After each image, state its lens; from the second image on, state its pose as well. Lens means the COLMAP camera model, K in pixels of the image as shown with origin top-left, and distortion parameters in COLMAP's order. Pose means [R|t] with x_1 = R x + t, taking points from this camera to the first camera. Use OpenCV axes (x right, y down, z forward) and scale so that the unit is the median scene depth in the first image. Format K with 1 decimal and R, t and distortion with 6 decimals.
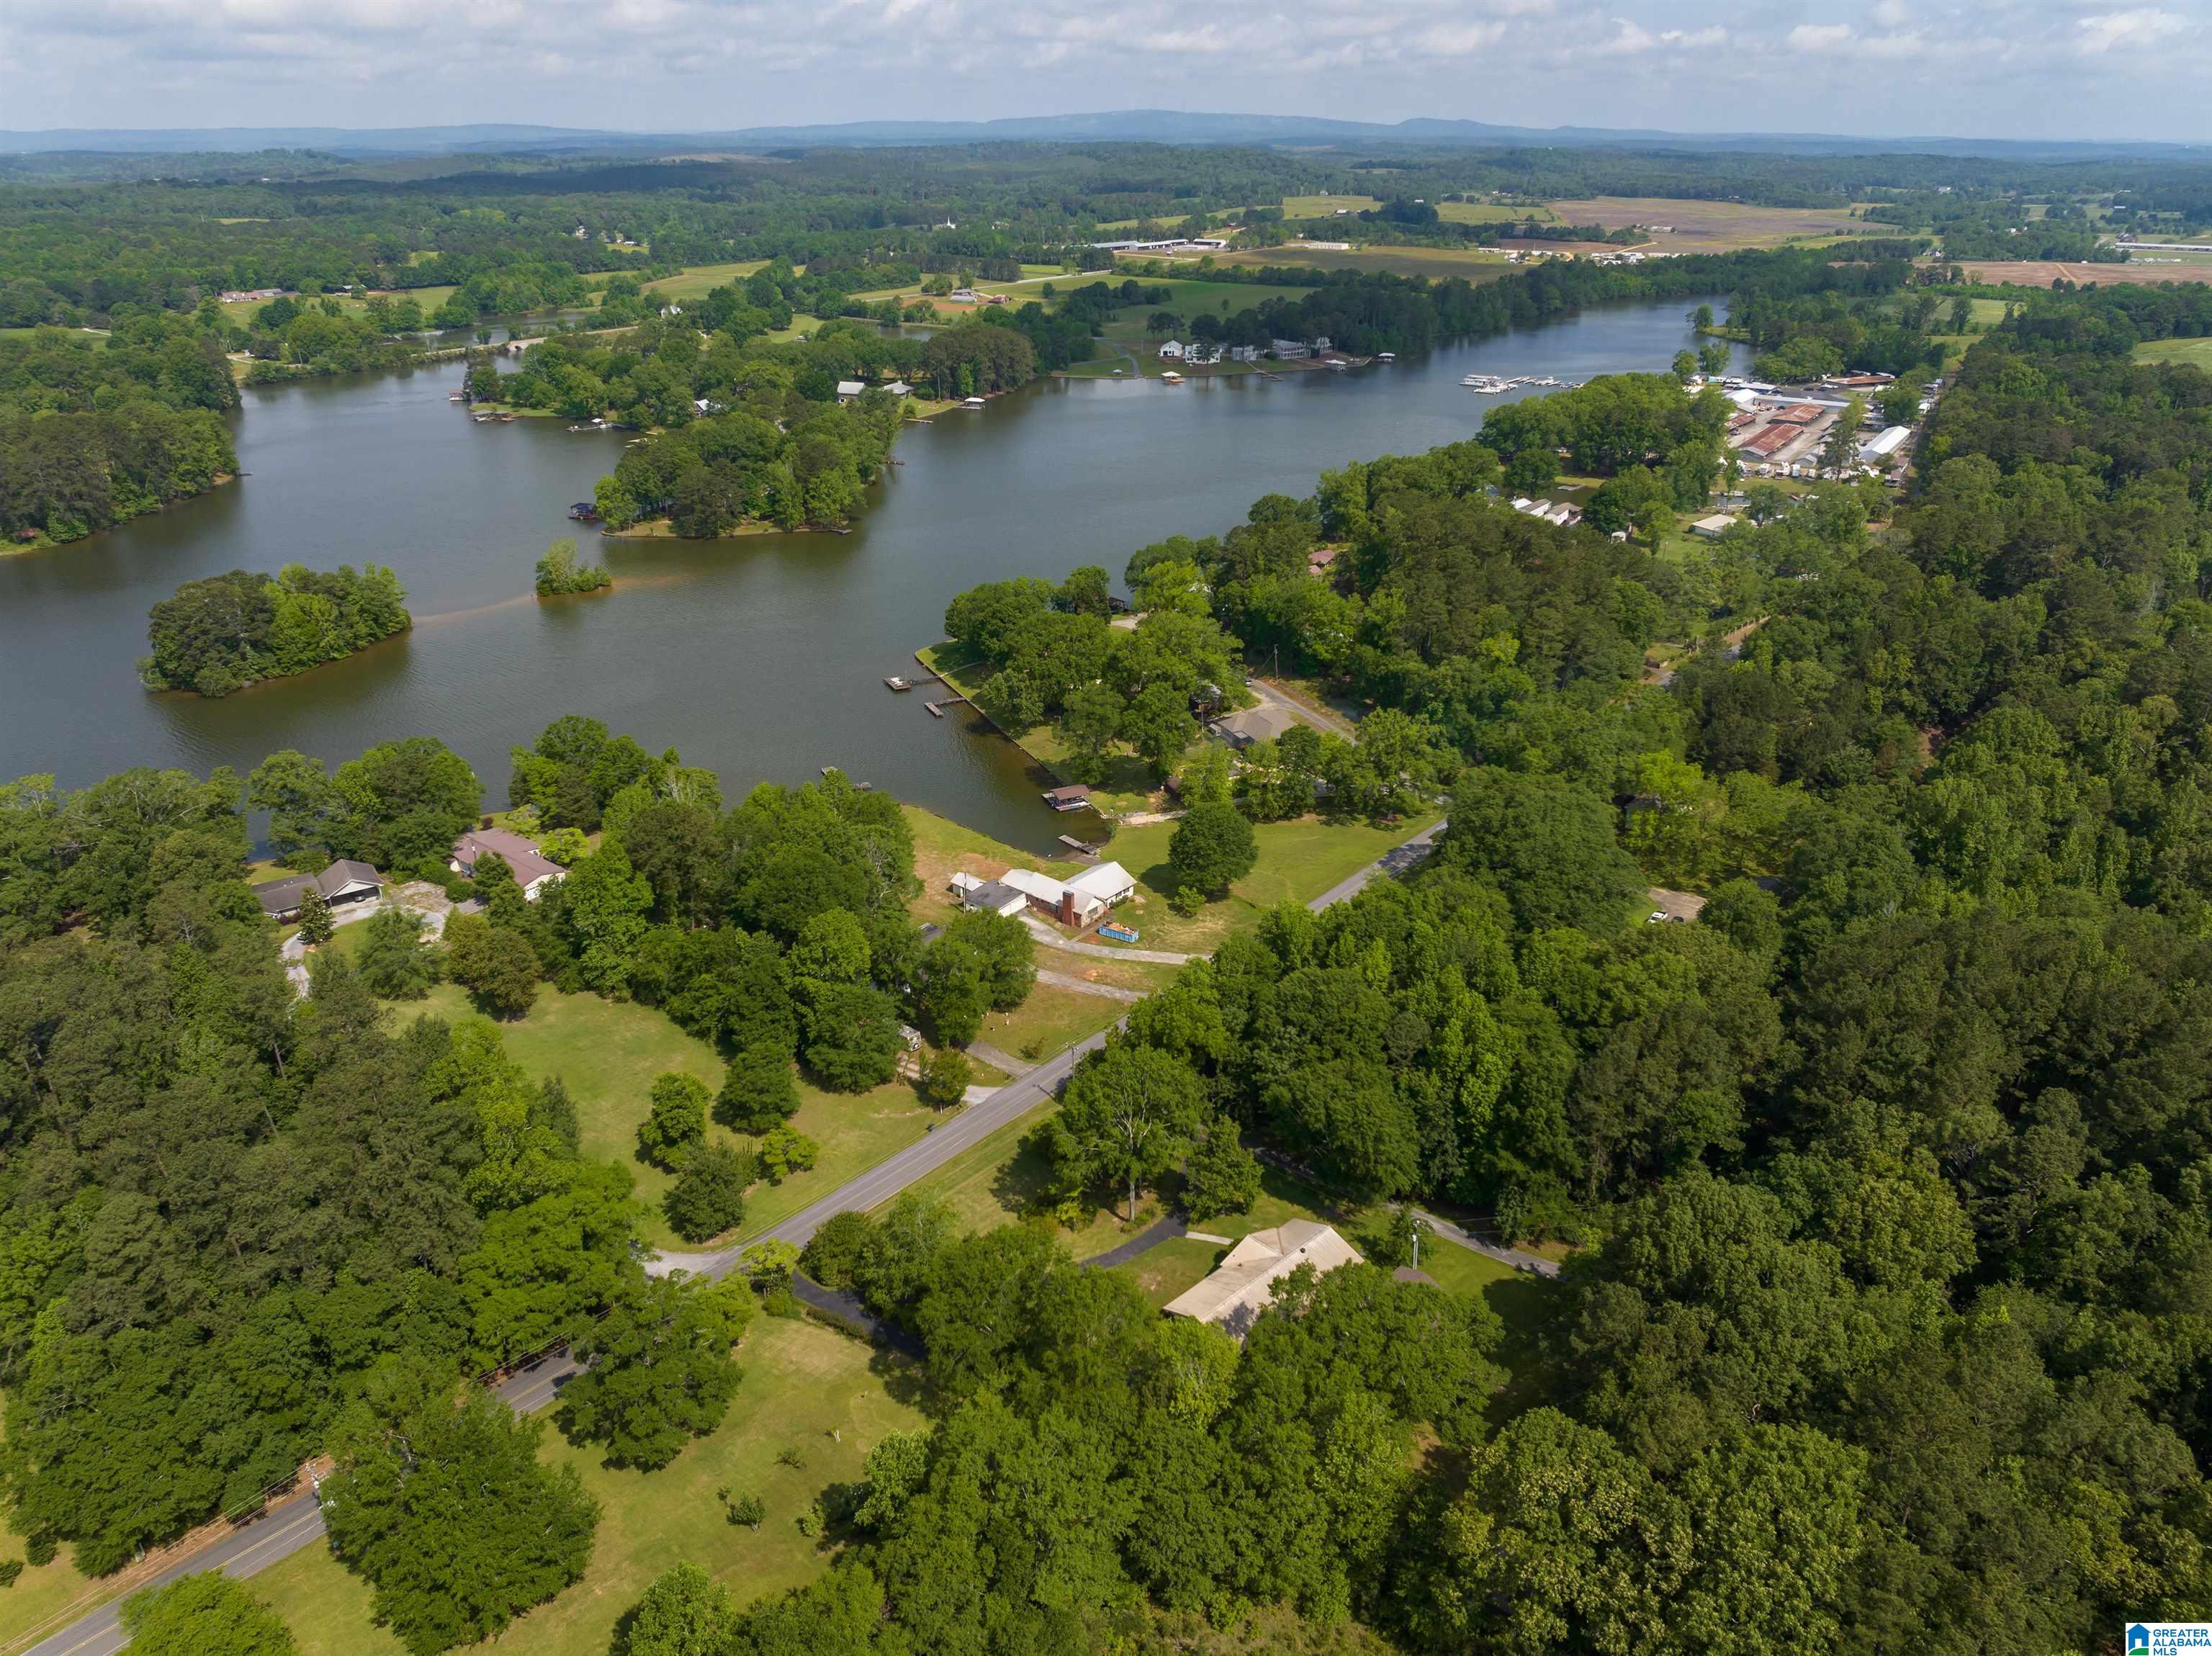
lens RADIAL K [[1576.8, 0, 1102.9], [0, 1576.8, 827.5], [0, 0, 1]] dist [-0.038694, 0.003673]
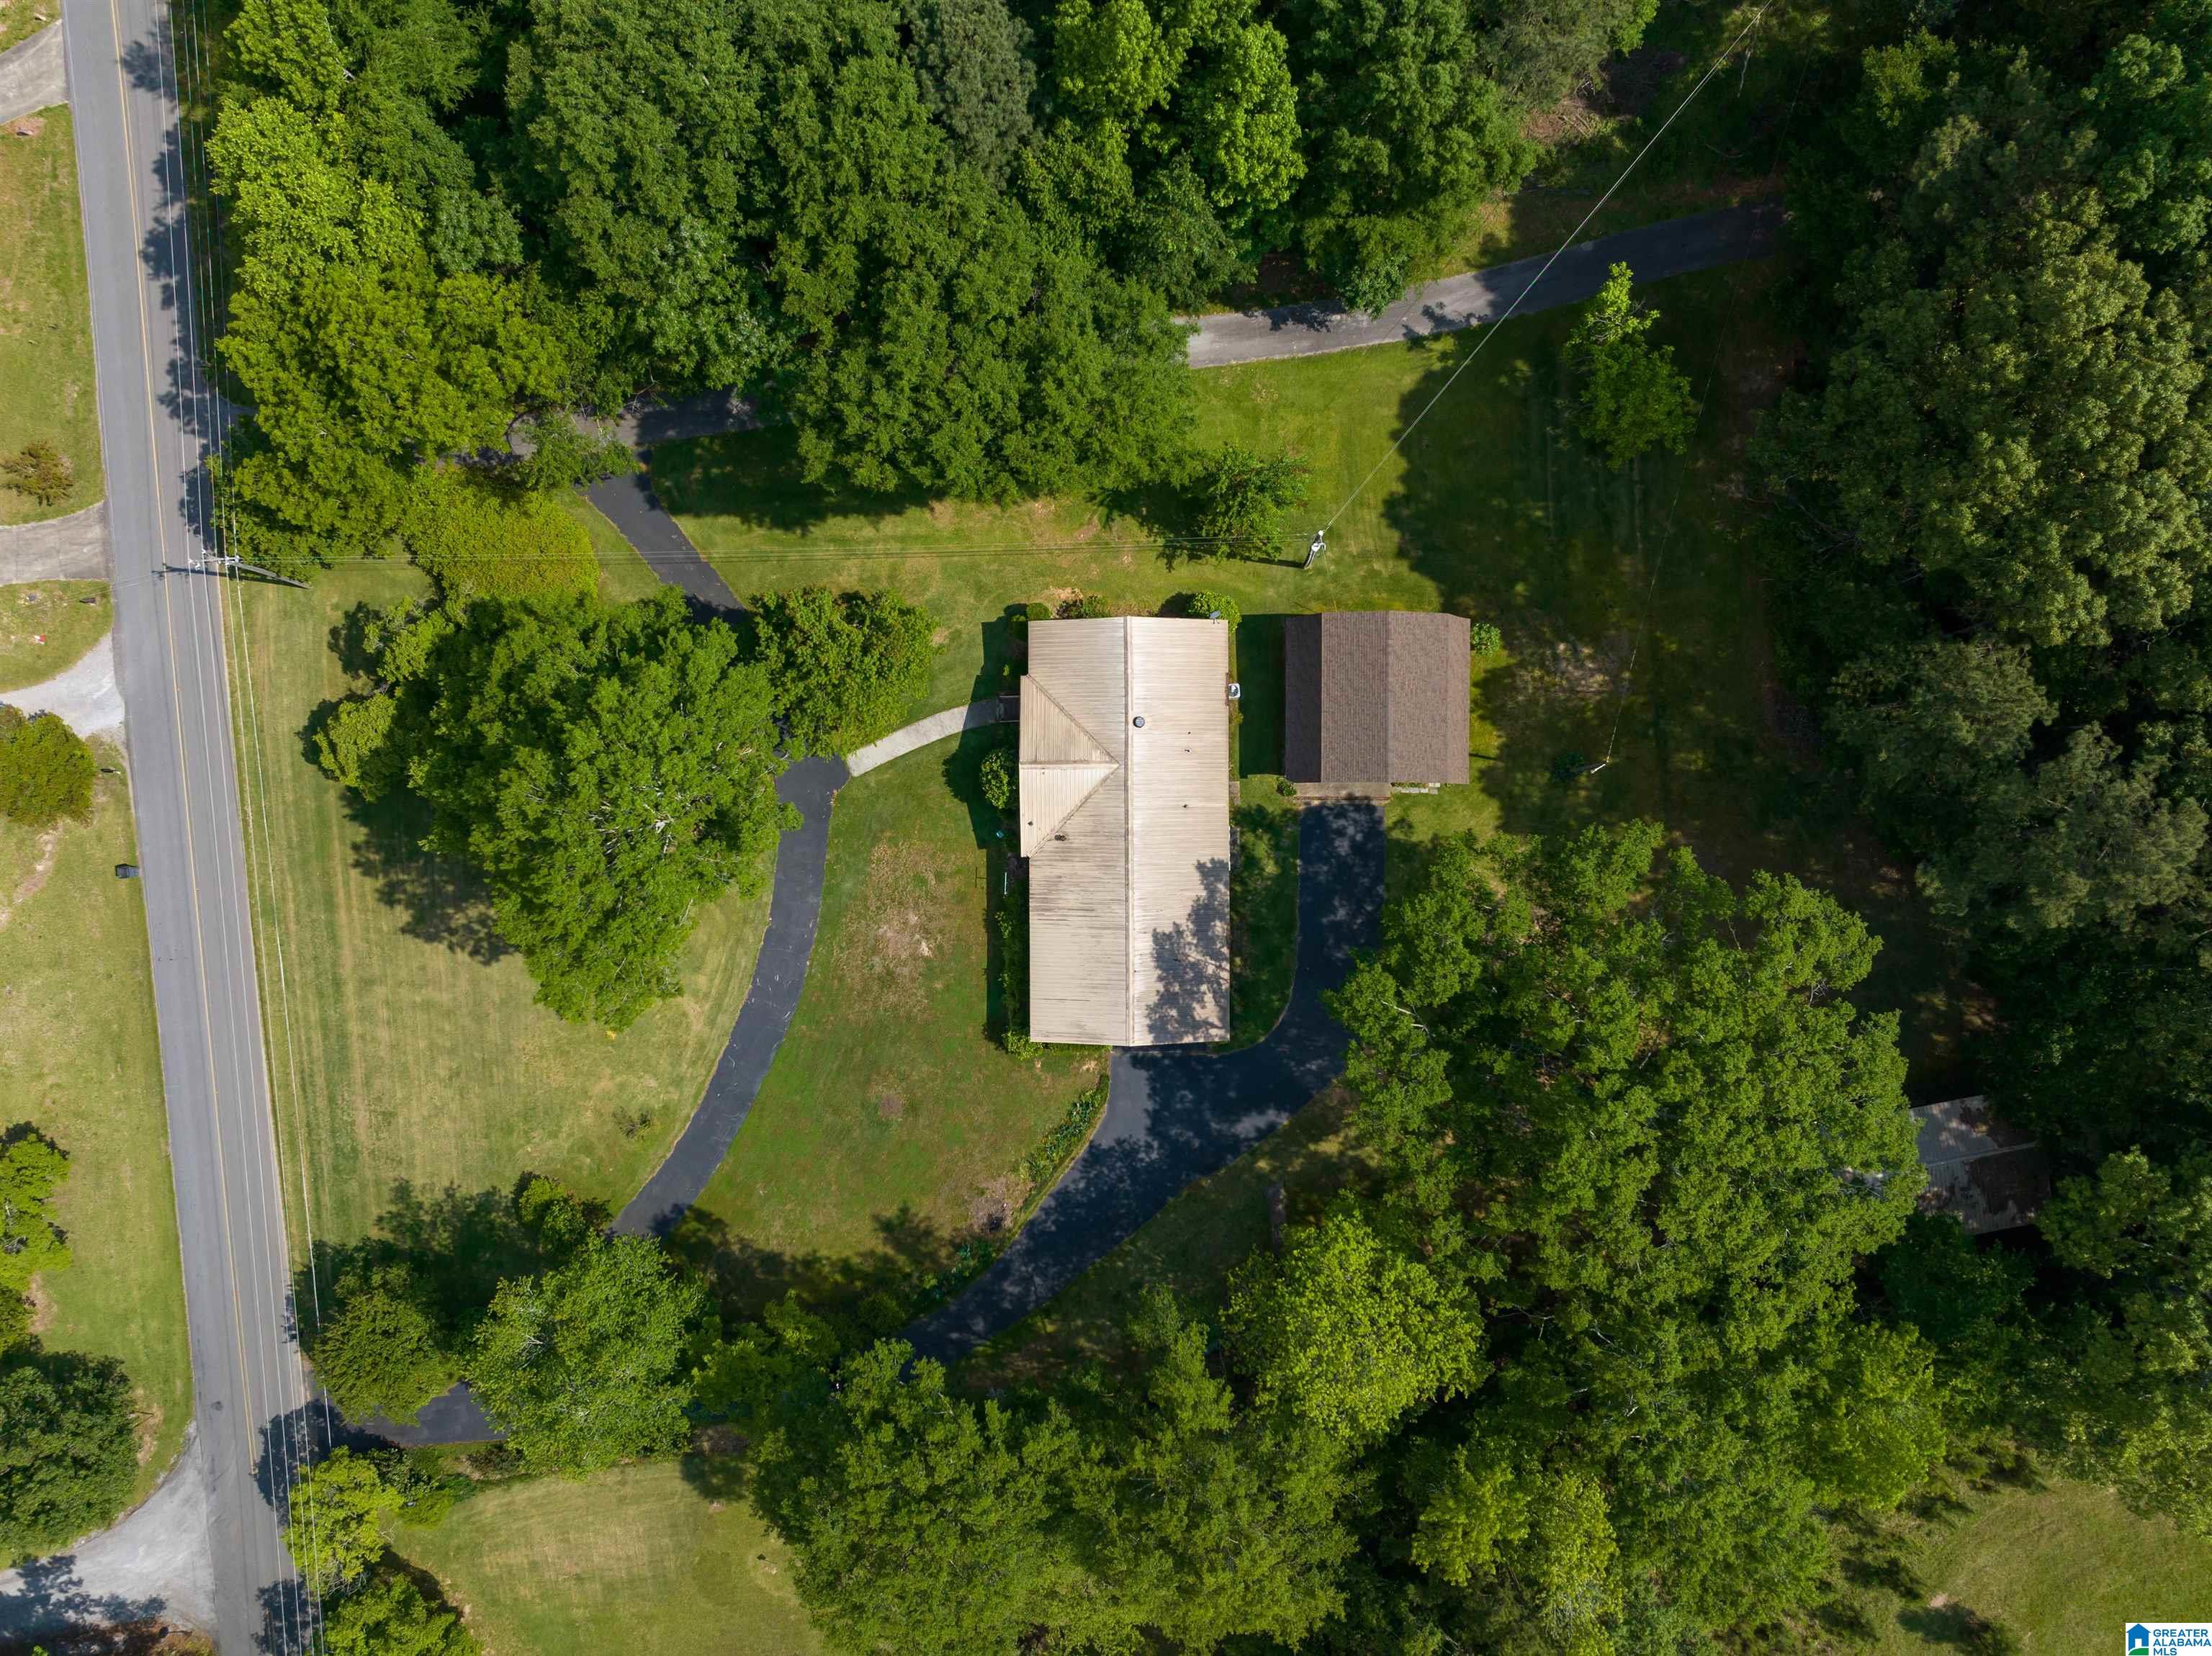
lens RADIAL K [[1661.6, 0, 1111.6], [0, 1661.6, 836.7], [0, 0, 1]] dist [-0.050260, 0.025167]
pose [[0.690426, -0.723399, -0.002415, 0.085057], [0.290487, 0.274187, 0.916754, -0.143529], [-0.662517, -0.633653, 0.399444, 0.683874]]
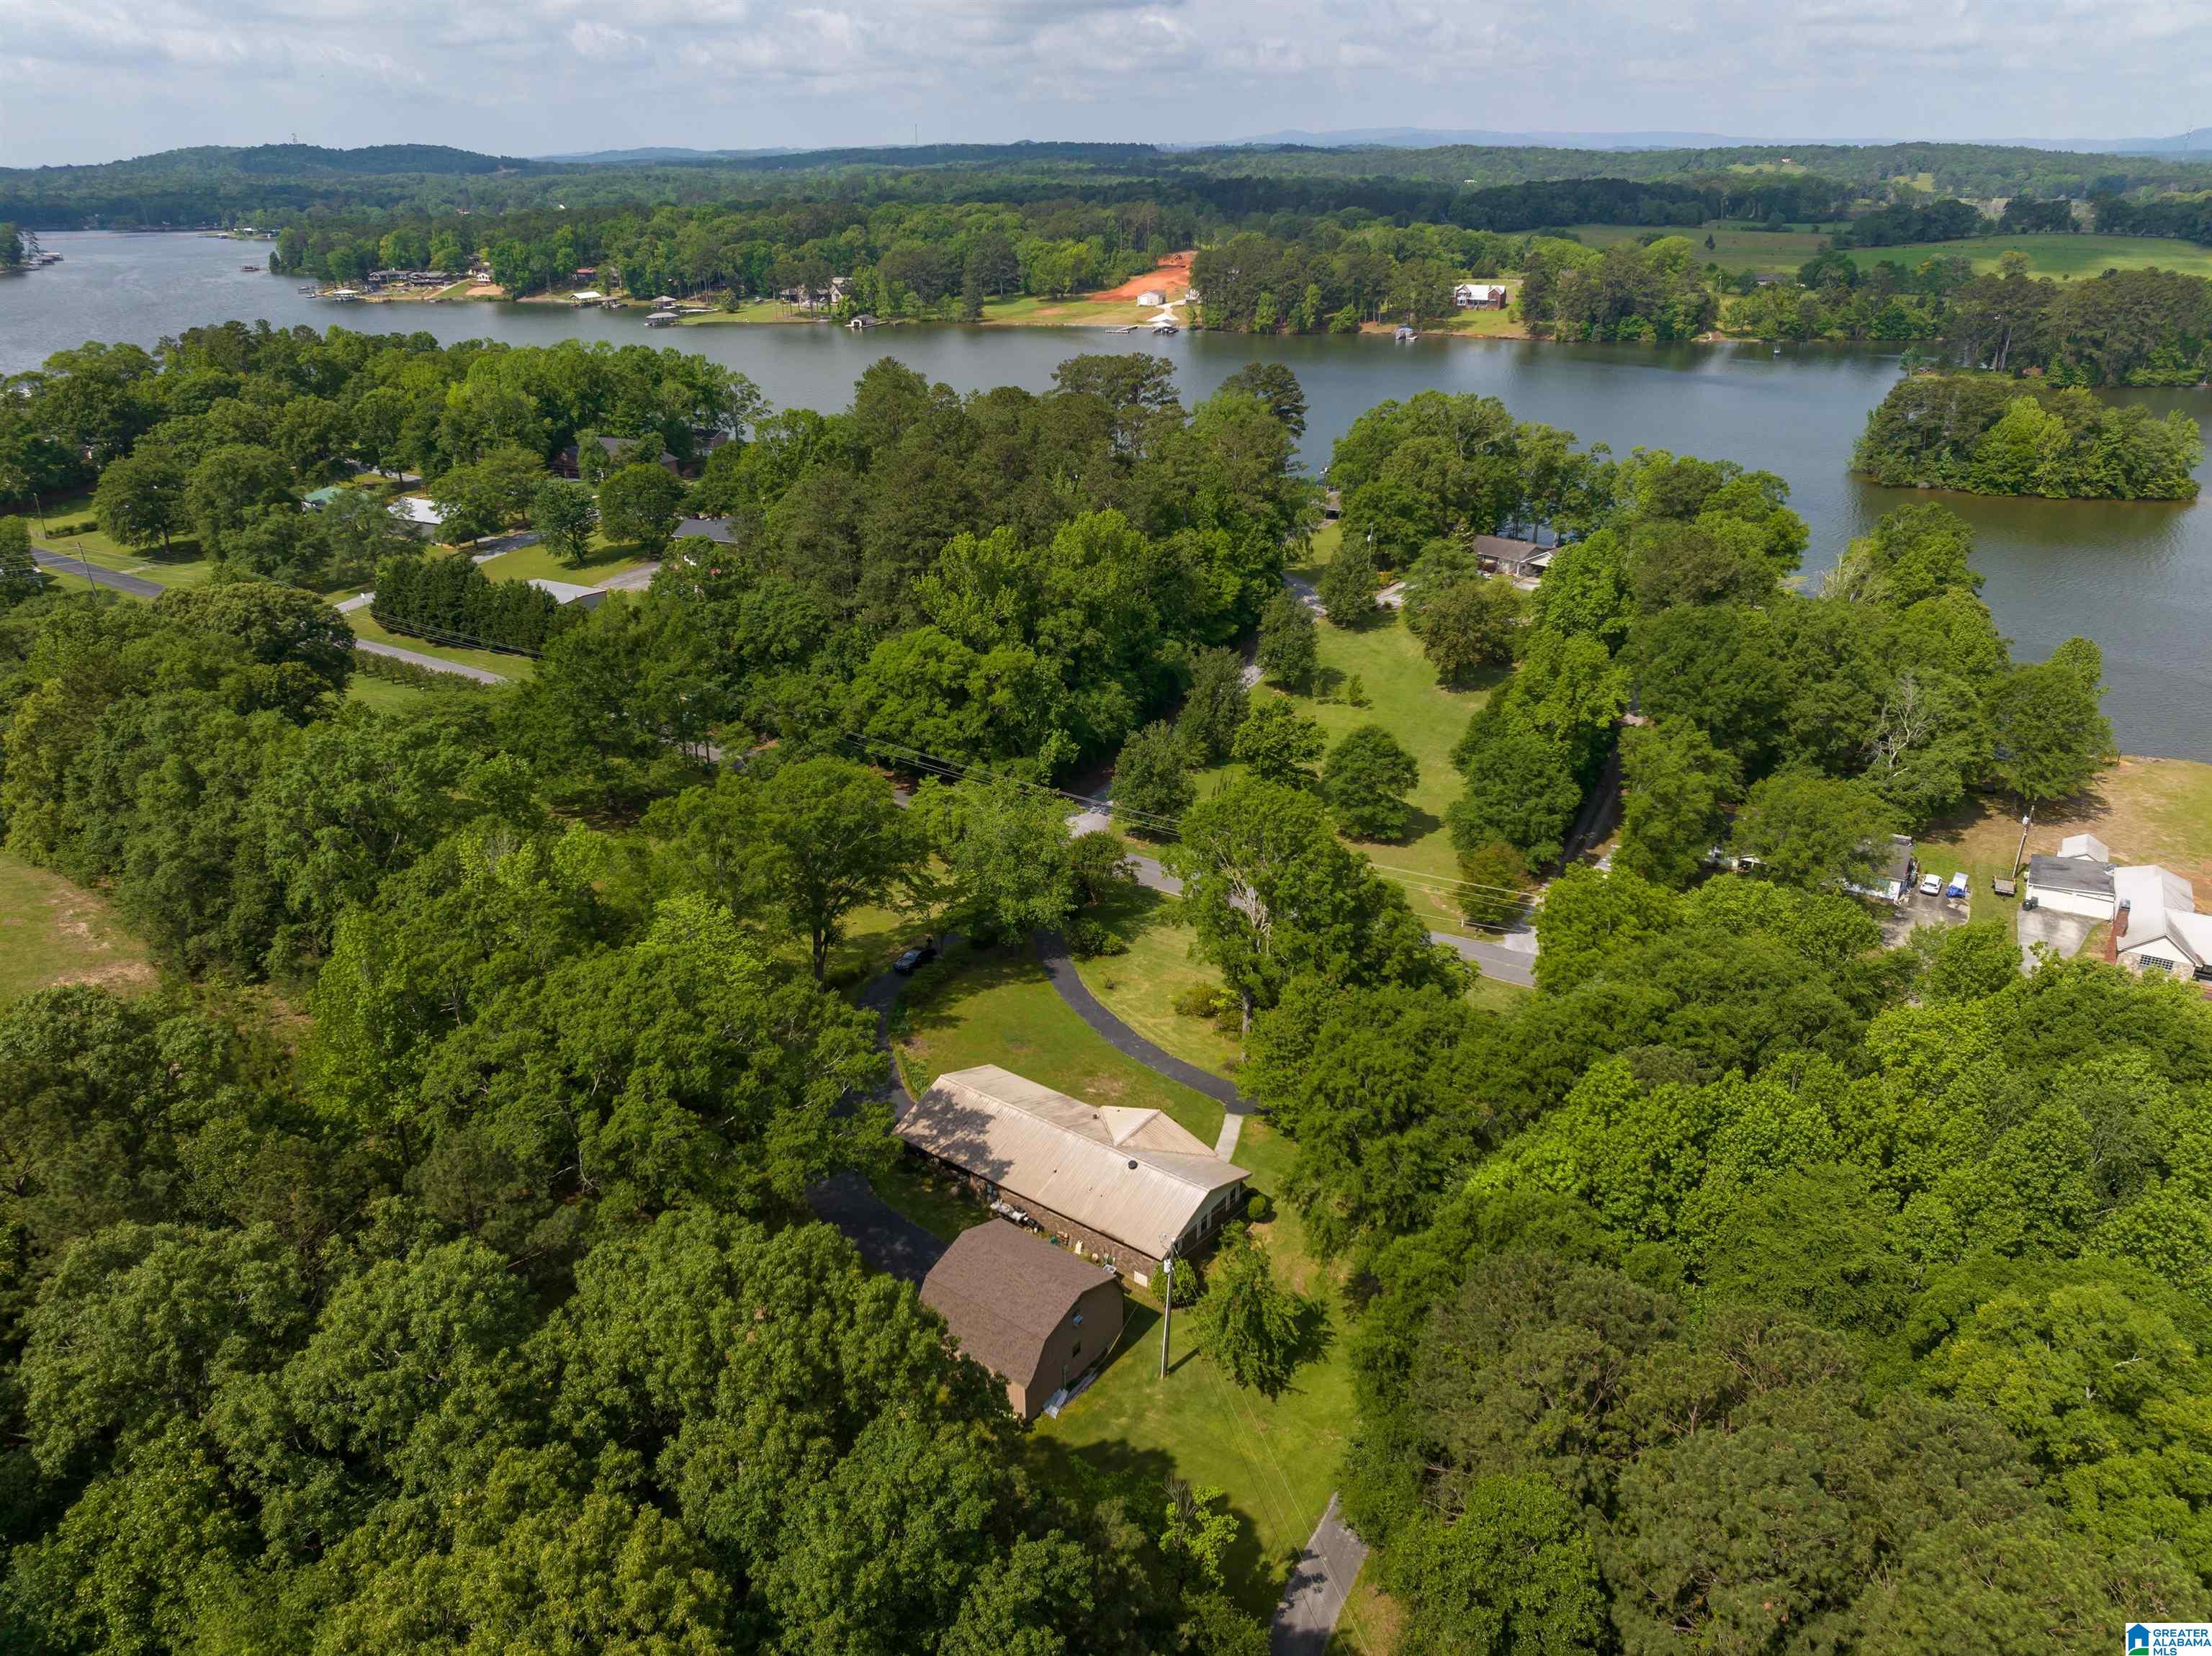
lens RADIAL K [[1576.8, 0, 1102.9], [0, 1576.8, 827.5], [0, 0, 1]] dist [-0.038694, 0.003673]
pose [[0.168229, 0.399547, -0.901144, 0.504331], [-0.403339, 0.862045, 0.306915, -0.002562], [0.899454, 0.311834, 0.306174, 0.674464]]
